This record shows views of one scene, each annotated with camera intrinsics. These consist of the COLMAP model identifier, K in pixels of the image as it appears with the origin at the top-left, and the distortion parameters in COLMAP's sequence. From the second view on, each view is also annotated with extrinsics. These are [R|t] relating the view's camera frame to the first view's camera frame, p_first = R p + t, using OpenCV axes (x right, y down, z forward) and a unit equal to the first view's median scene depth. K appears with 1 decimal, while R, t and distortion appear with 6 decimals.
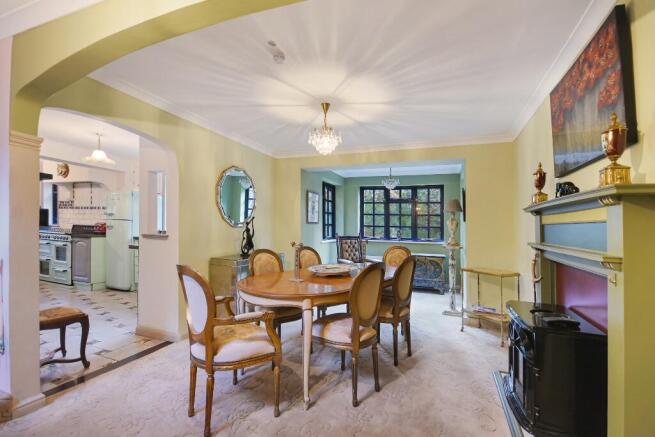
lens RADIAL K [[298.4, 0, 327.5], [0, 298.4, 218.5], [0, 0, 1]] dist [-0.027205, -0.000035]
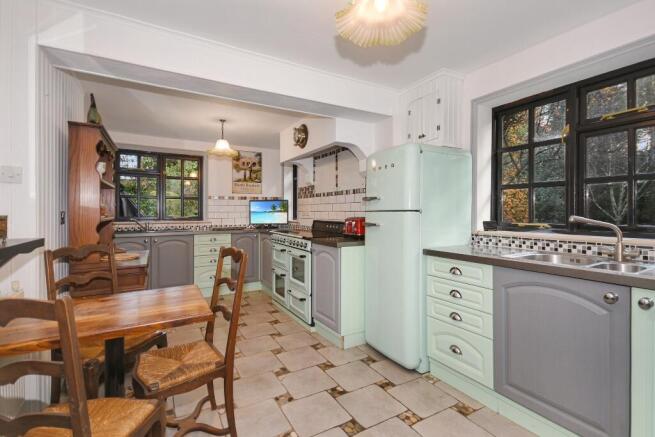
lens RADIAL K [[298.4, 0, 327.5], [0, 298.4, 218.5], [0, 0, 1]] dist [-0.027205, -0.000035]
pose [[0.782584, -0.000644, -0.622545, -0.460381], [0.009834, 0.999887, 0.011328, 0.010547], [0.622467, -0.014987, 0.782502, 0.530512]]
